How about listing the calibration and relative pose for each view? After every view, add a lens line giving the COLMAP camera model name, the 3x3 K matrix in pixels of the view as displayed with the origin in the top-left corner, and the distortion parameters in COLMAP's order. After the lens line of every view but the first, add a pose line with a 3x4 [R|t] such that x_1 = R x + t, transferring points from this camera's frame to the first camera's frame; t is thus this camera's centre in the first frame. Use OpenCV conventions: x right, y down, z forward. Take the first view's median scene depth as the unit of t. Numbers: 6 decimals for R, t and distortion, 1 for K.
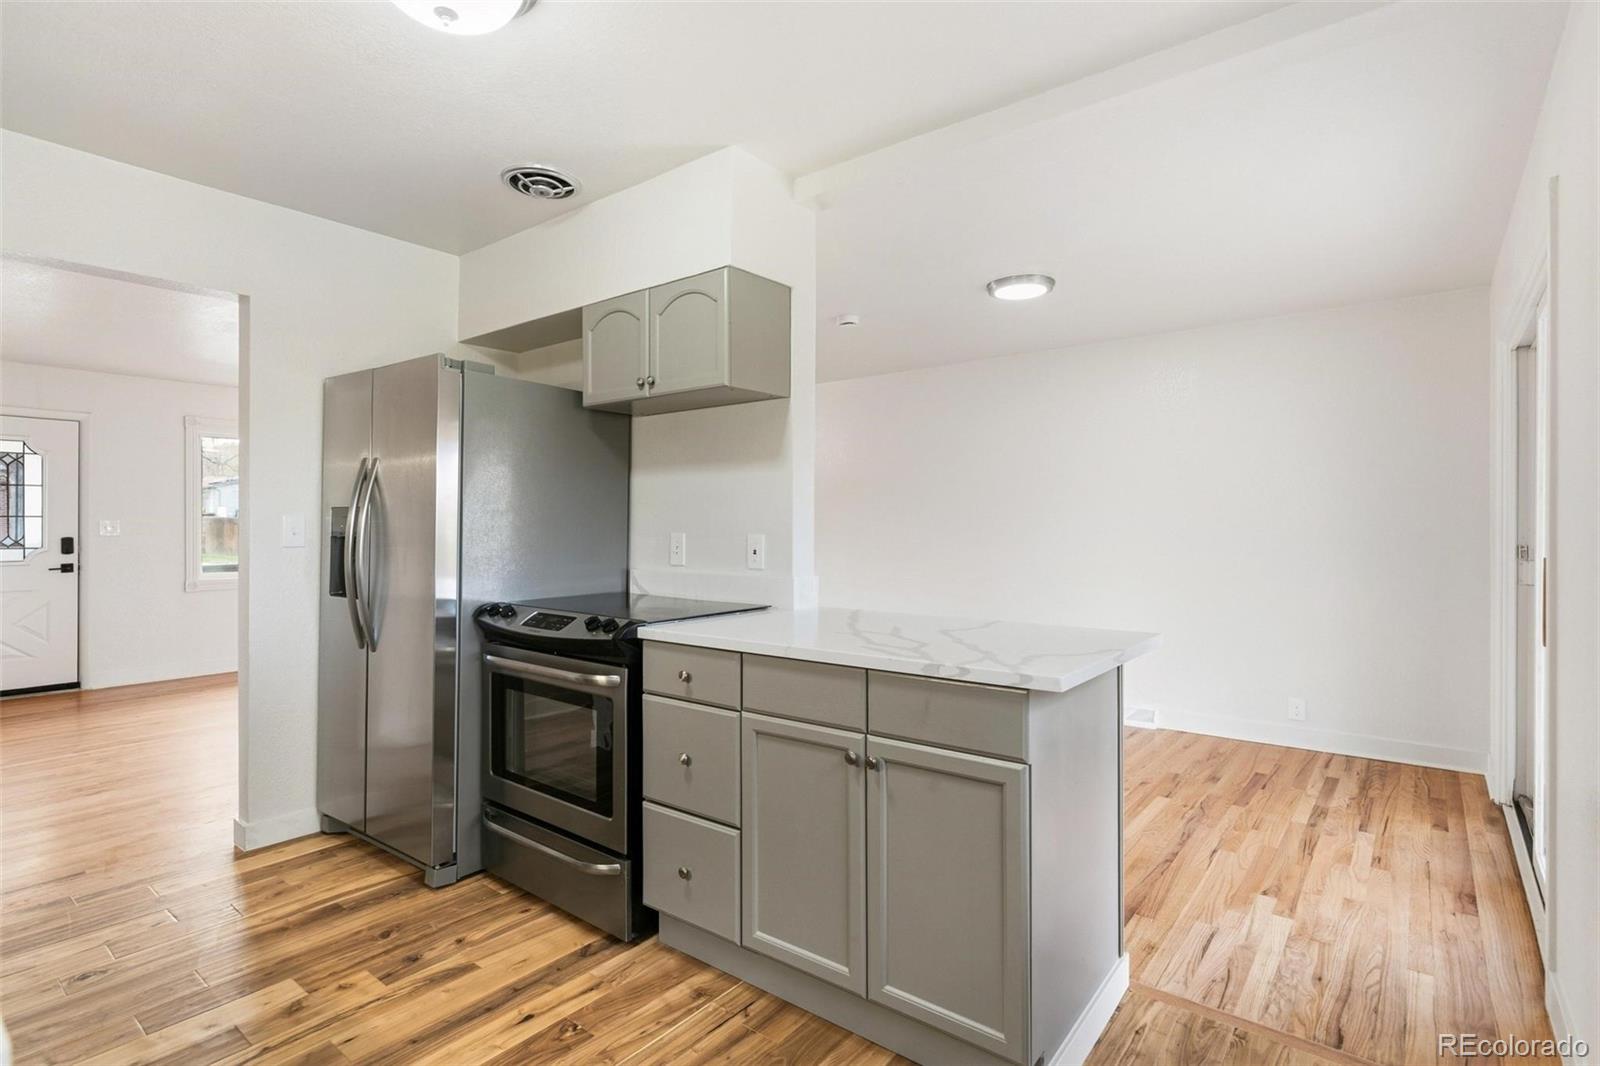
lens RADIAL K [[779.8, 0, 809.3], [0, 779.8, 530.4], [0, 0, 1]] dist [-0.000532, 0.000076]
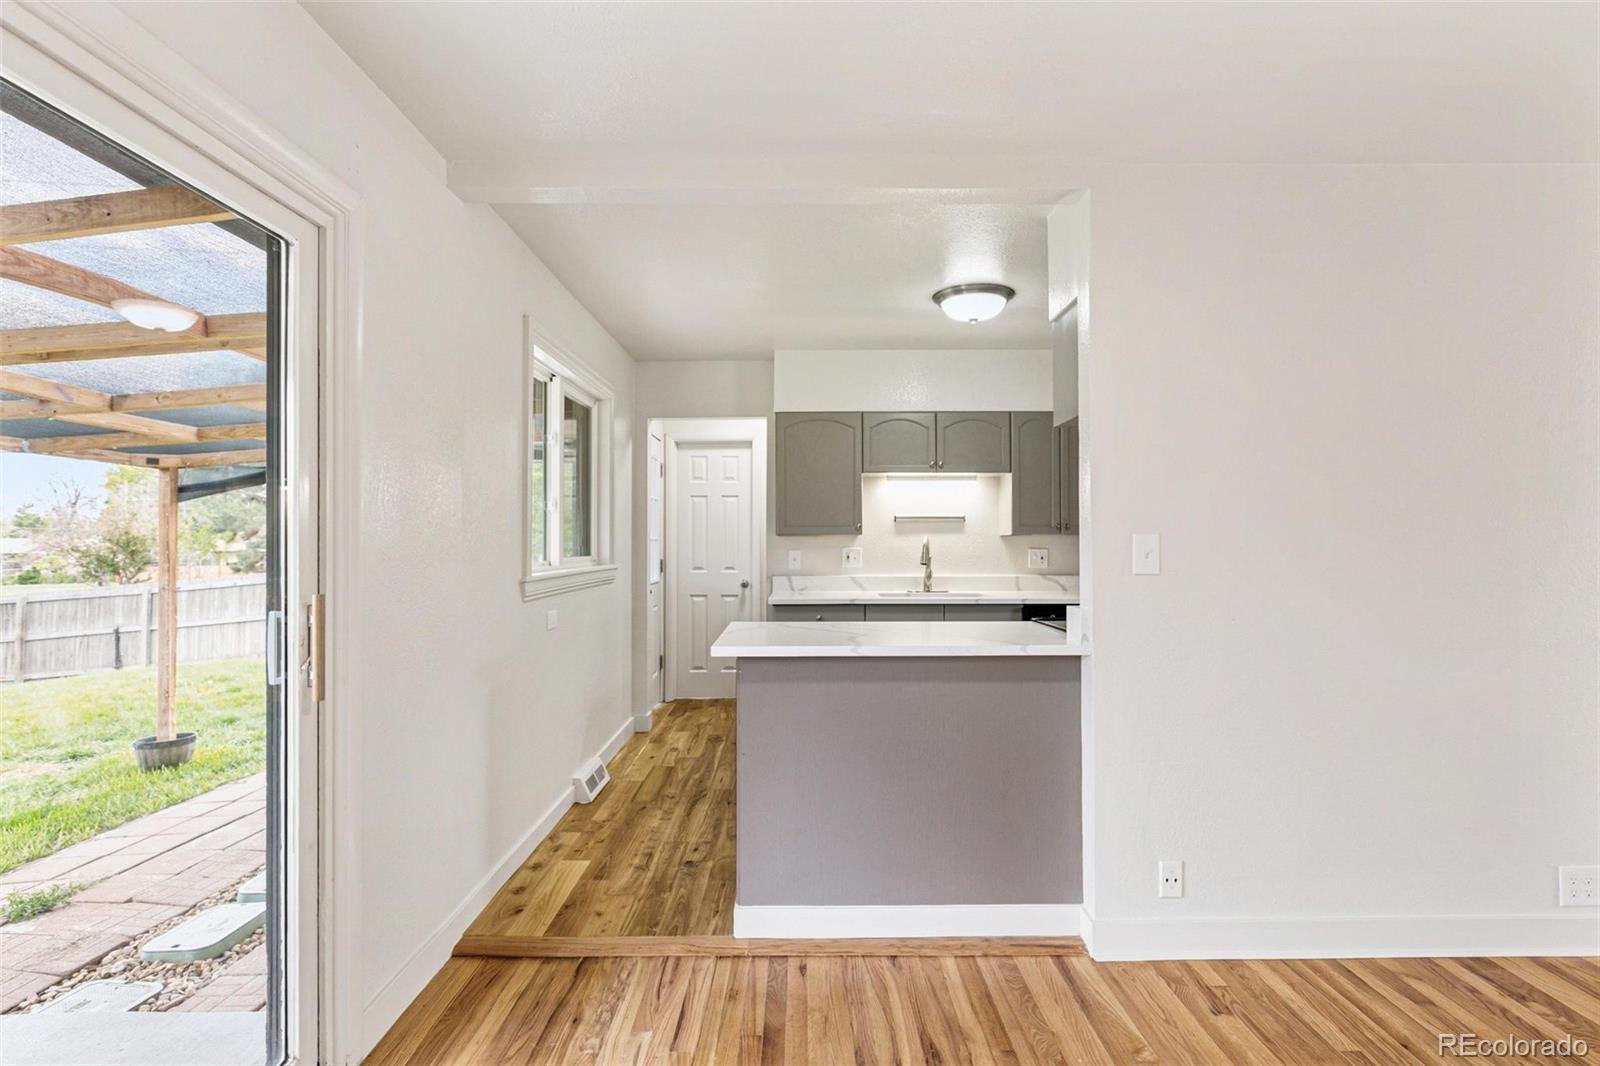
lens RADIAL K [[813.9, 0, 801.9], [0, 813.9, 530.4], [0, 0, 1]] dist [0.000504, 0.000047]
pose [[-0.785836, -0.009385, -0.618364, 1.044424], [-0.003332, 0.999935, -0.010942, -0.024242], [0.618426, -0.006538, -0.785816, 1.936430]]
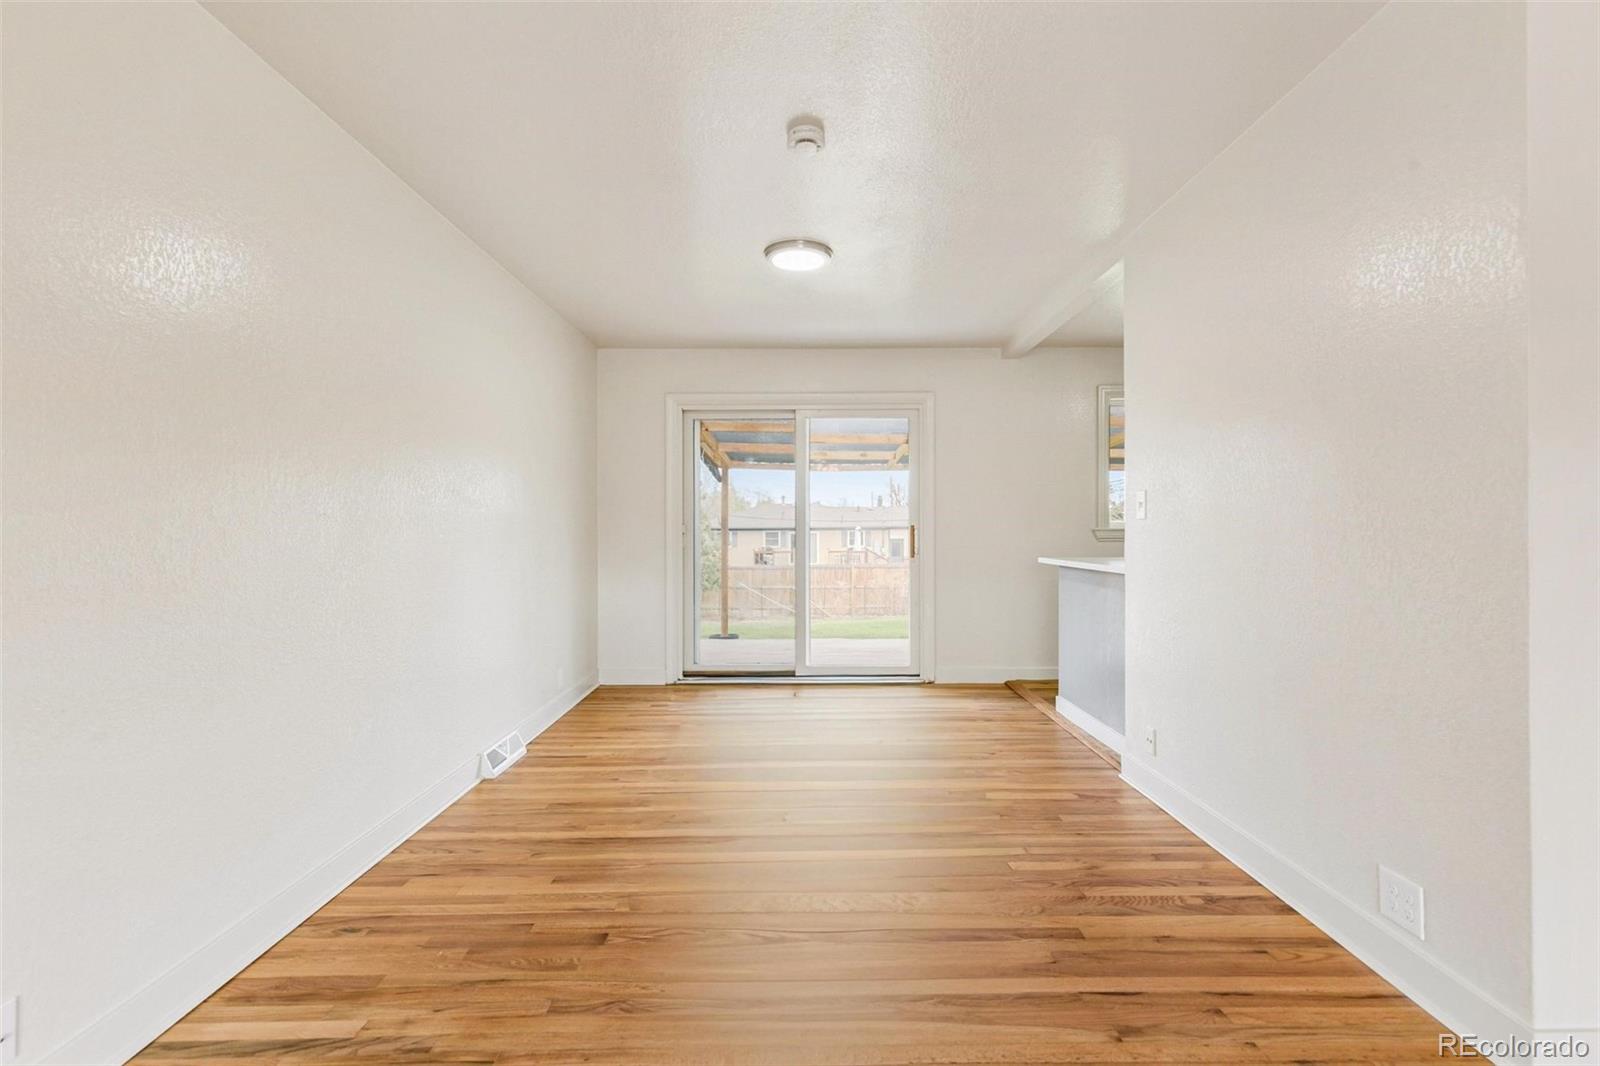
lens RADIAL K [[721.9, 0, 795.1], [0, 721.9, 522.2], [0, 0, 1]] dist [0.003269, 0.000237]
pose [[-0.608634, 0.005054, 0.793435, -0.777819], [0.001927, 0.999986, -0.004891, 0.035799], [-0.793449, -0.001448, -0.608635, 2.755646]]
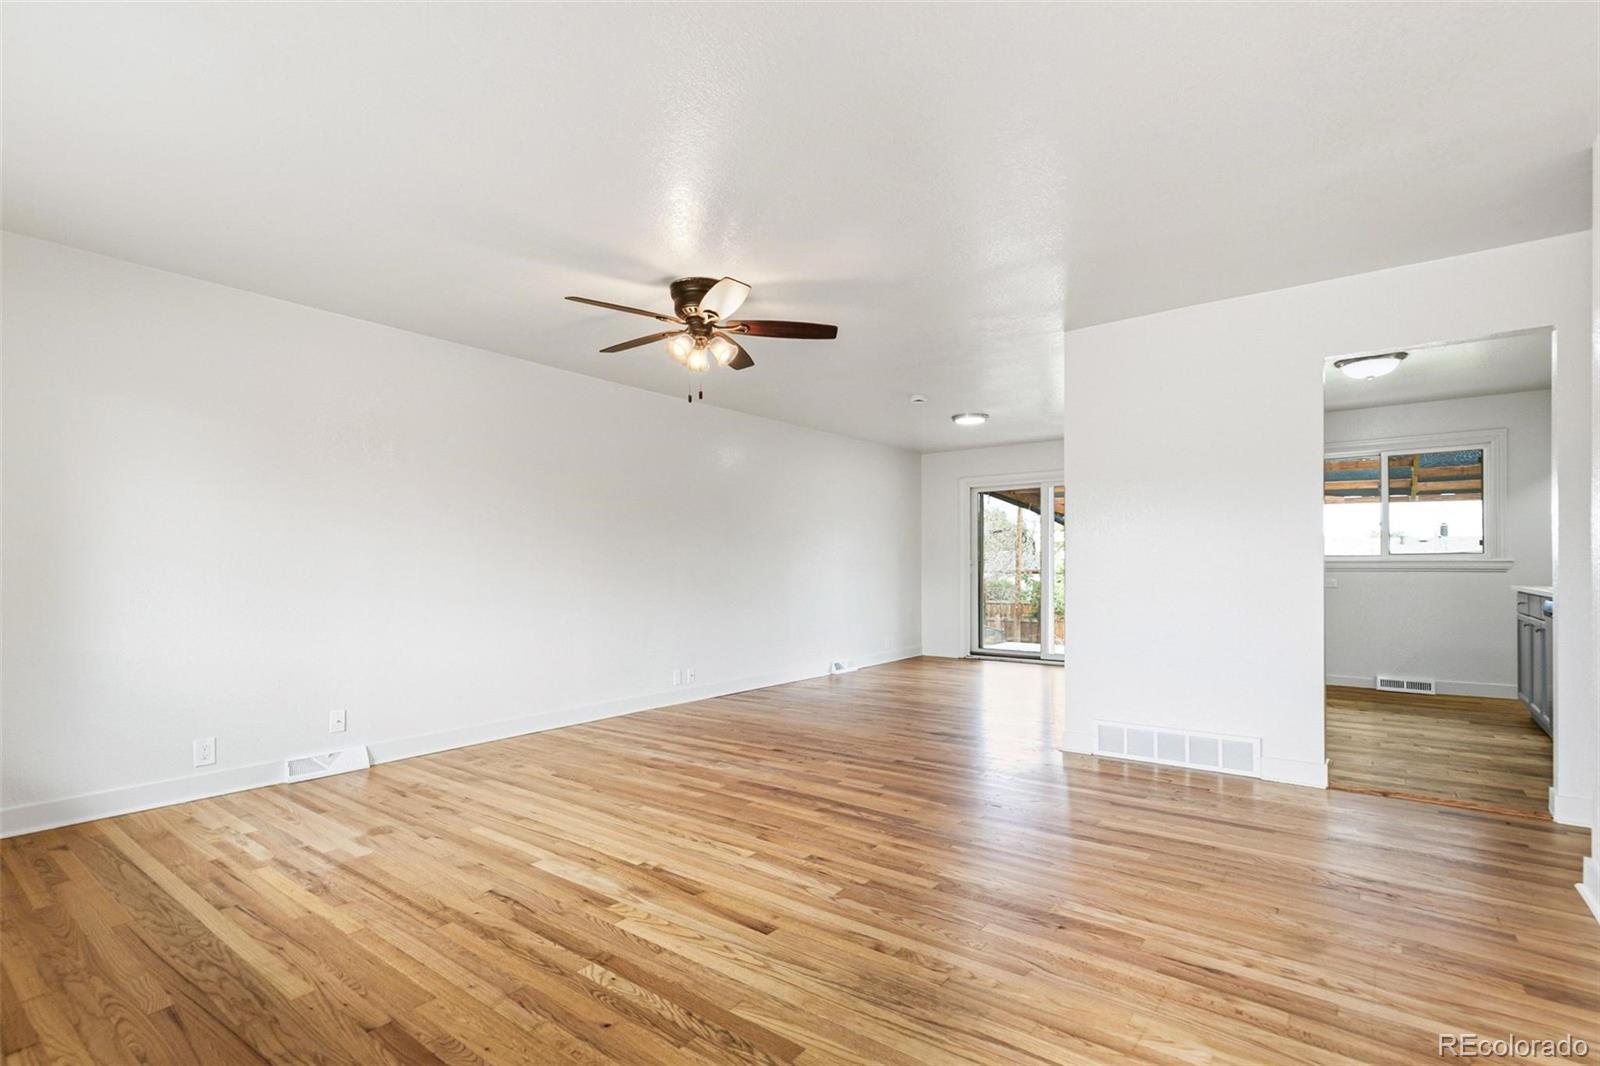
lens RADIAL K [[766.3, 0, 801.6], [0, 766.3, 559.6], [0, 0, 1]] dist [0.004482, 0.000125]
pose [[-0.009358, 0.007285, 0.999930, -2.722373], [0.003143, 0.999969, -0.007256, 0.058734], [-0.999951, 0.003075, -0.009380, 2.529057]]
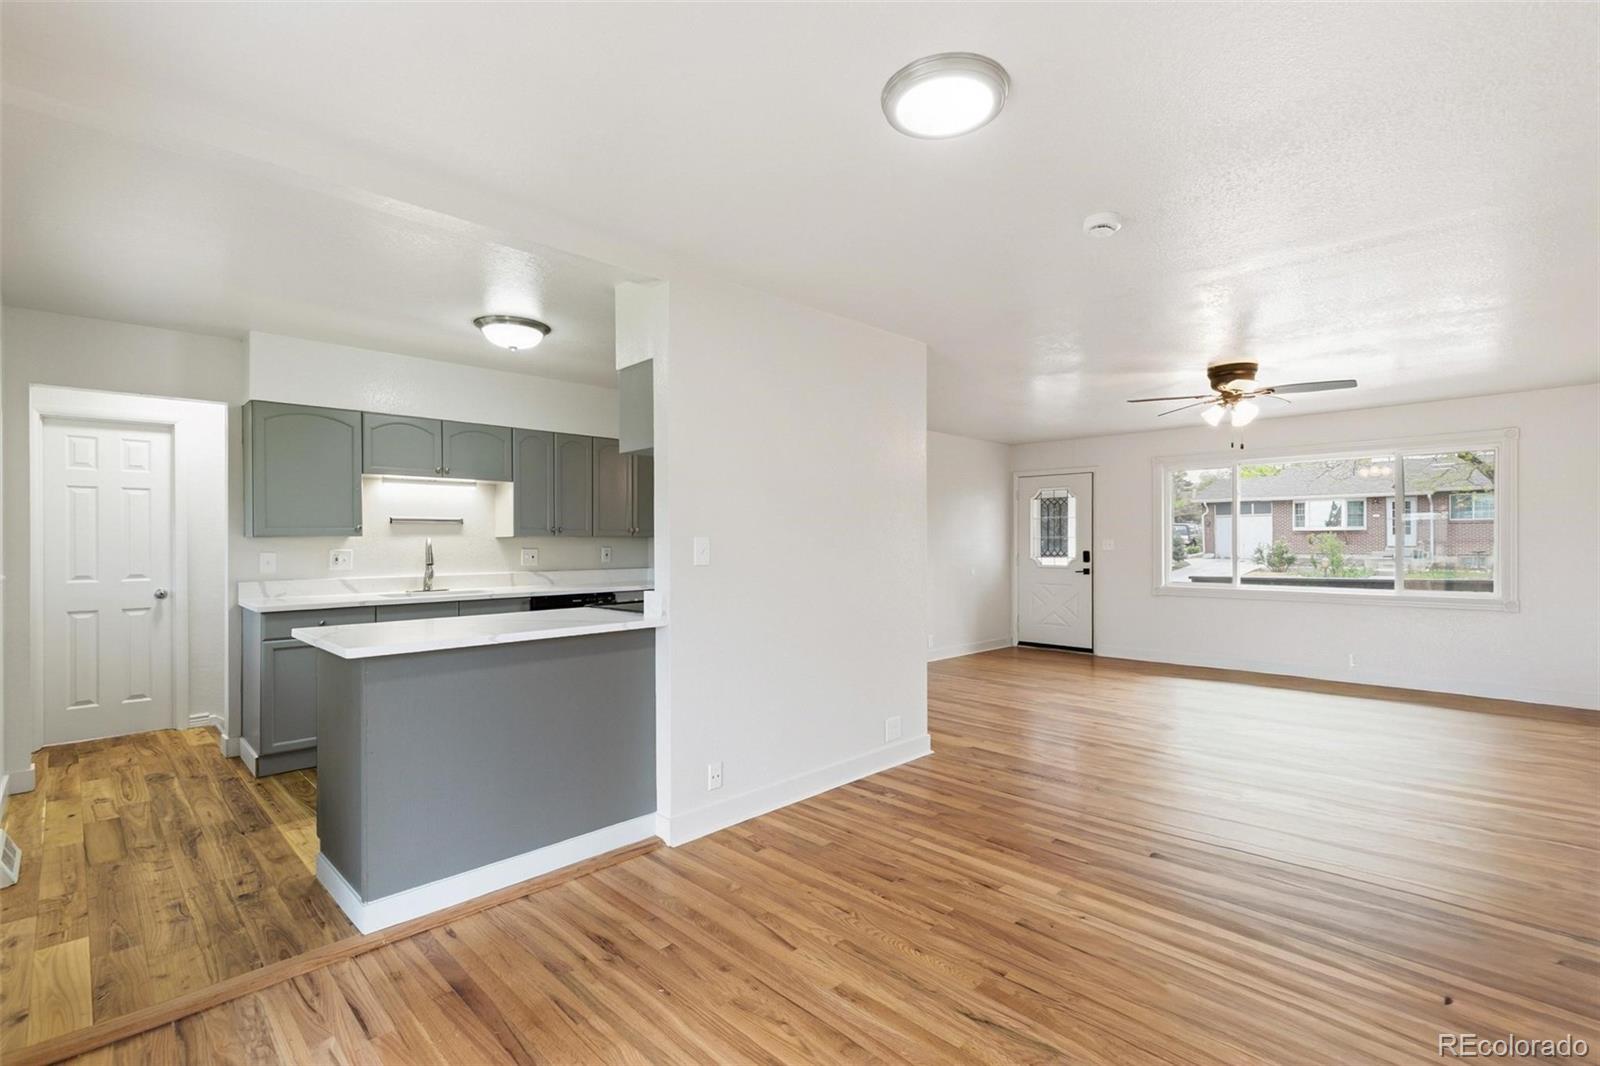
lens RADIAL K [[734.8, 0, 811.3], [0, 734.8, 543.3], [0, 0, 1]] dist [0.007311, -0.000074]
pose [[-0.119885, 0.001977, -0.992786, 1.379130], [-0.000446, 0.999998, 0.002045, -0.022372], [0.992788, 0.000688, -0.119883, 1.724932]]
